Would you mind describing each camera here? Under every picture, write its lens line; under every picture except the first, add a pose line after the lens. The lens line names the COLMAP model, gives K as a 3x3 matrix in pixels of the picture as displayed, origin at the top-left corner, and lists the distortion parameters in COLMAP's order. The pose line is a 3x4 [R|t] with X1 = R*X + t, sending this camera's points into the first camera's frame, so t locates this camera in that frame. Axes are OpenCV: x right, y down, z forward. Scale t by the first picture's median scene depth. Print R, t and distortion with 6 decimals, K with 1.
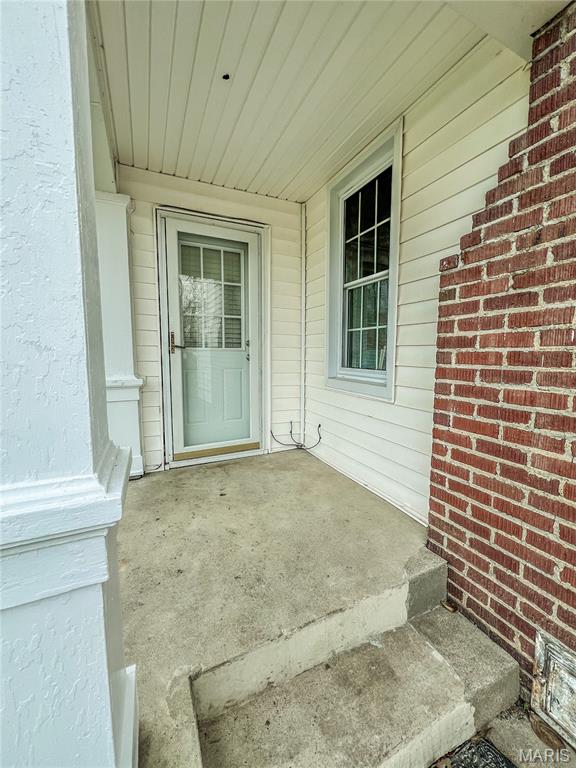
lens RADIAL K [[307.2, 0, 289.6], [0, 307.2, 382.8], [0, 0, 1]] dist [0.000418, -0.000290]
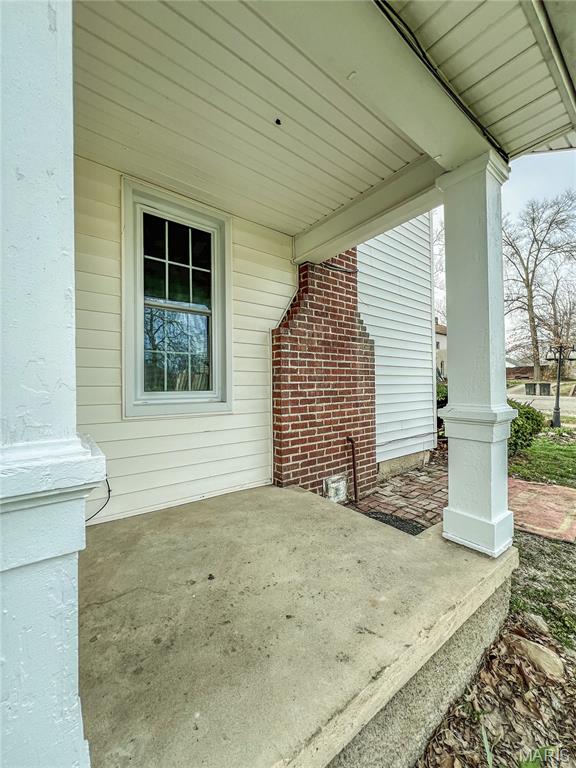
lens RADIAL K [[307.2, 0, 289.3], [0, 307.2, 383.8], [0, 0, 1]] dist [0.000418, -0.000290]
pose [[-0.219319, 0.007628, 0.975623, -1.506857], [0.108624, 0.993944, 0.016647, -0.085783], [-0.969588, 0.109627, -0.218819, 1.529690]]
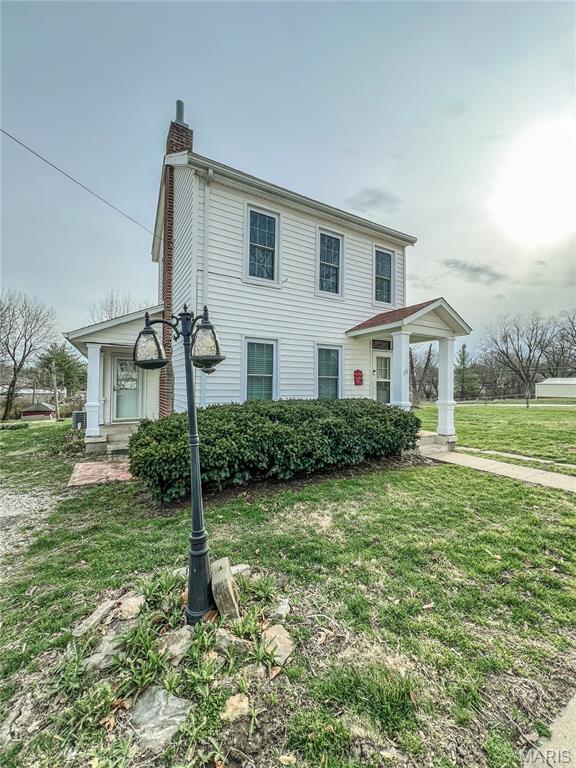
lens RADIAL K [[307.2, 0, 286.9], [0, 307.2, 384.2], [0, 0, 1]] dist [0.000418, -0.000290]
pose [[0.995520, 0.009197, 0.094105, 1.788973], [0.001961, 0.993037, -0.117789, 0.344036], [-0.094533, 0.117446, 0.988570, -3.814775]]
